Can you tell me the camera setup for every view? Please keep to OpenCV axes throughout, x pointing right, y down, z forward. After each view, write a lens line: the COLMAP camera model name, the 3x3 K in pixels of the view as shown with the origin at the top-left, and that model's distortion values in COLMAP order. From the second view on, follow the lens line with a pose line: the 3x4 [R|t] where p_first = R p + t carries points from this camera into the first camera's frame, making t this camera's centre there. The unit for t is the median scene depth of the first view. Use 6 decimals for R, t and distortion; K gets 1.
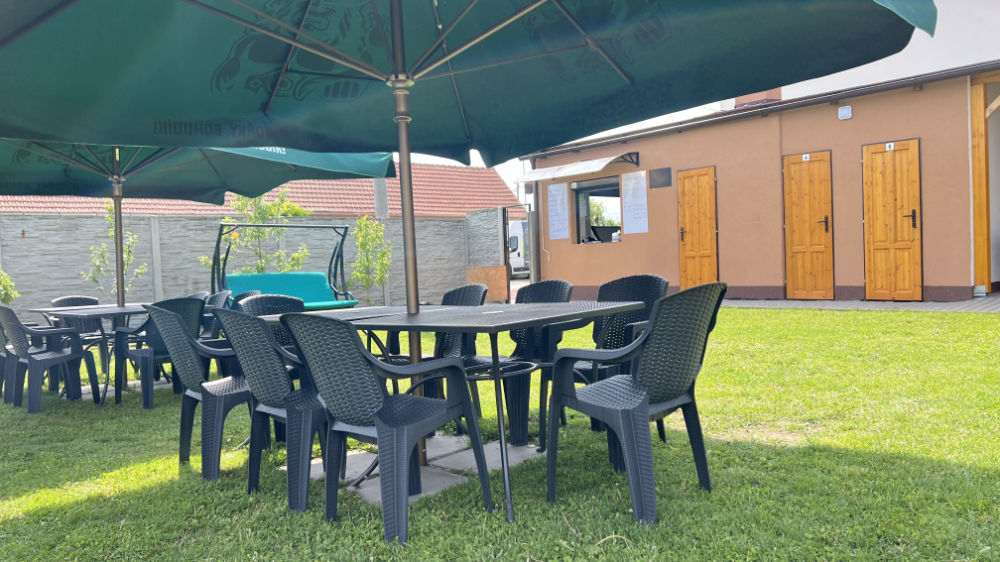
lens RADIAL K [[752.0, 0, 507.1], [0, 752.0, 289.1], [0, 0, 1]] dist [0.082687, -0.106735]
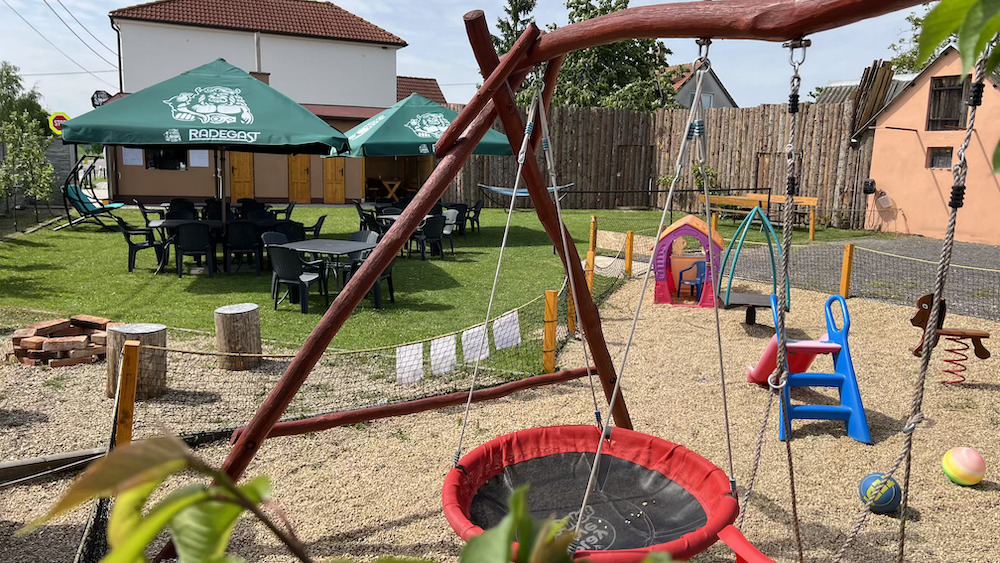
lens RADIAL K [[752.0, 0, 507.1], [0, 752.0, 289.6], [0, 0, 1]] dist [0.082687, -0.106735]
pose [[0.366839, -0.106324, 0.924189, -1.470608], [-0.006510, 0.993130, 0.116839, 0.000566], [-0.930262, -0.048877, 0.363626, -0.408365]]
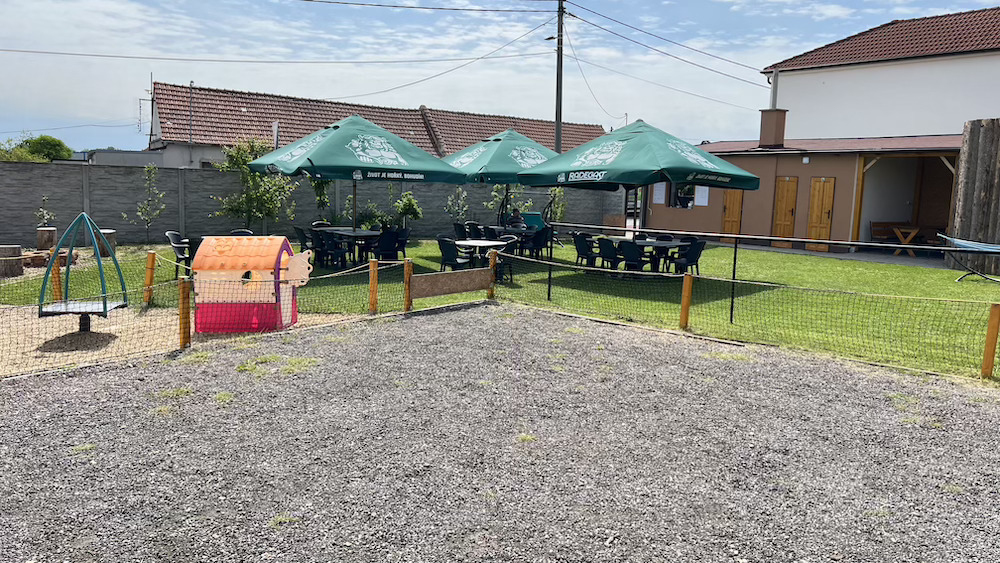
lens RADIAL K [[752.0, 0, 507.1], [0, 752.0, 289.6], [0, 0, 1]] dist [0.082687, -0.106735]
pose [[0.992346, 0.089792, -0.084772, -0.154845], [-0.080559, 0.991025, 0.106675, -0.032528], [0.093590, -0.099029, 0.990674, -1.112166]]
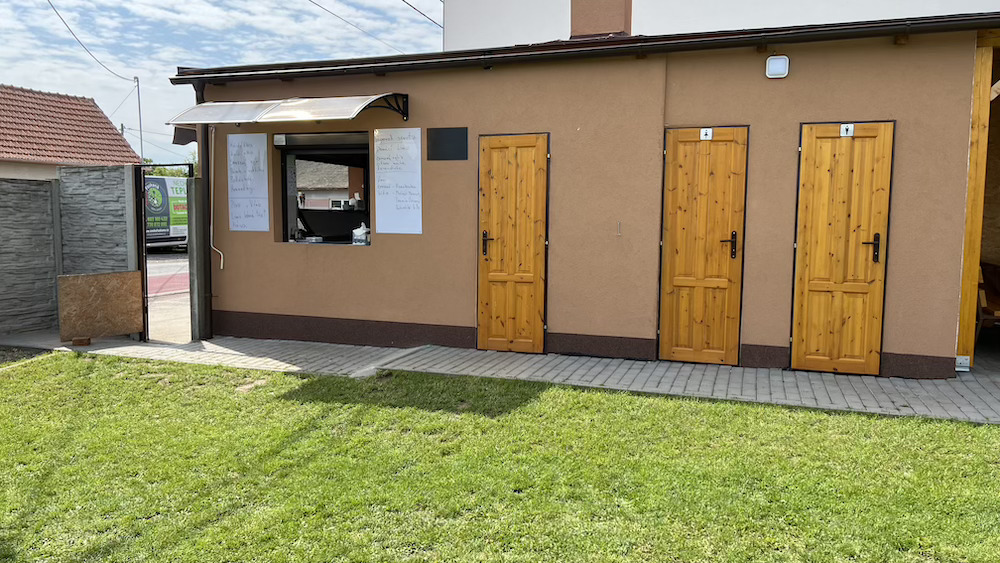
lens RADIAL K [[756.3, 0, 494.5], [0, 756.3, 283.8], [0, 0, 1]] dist [0.089796, -0.103222]
pose [[0.889715, 0.006751, 0.456467, -0.037987], [-0.027145, 0.998904, 0.038137, -0.069326], [-0.455710, -0.046322, 0.888922, 0.509733]]
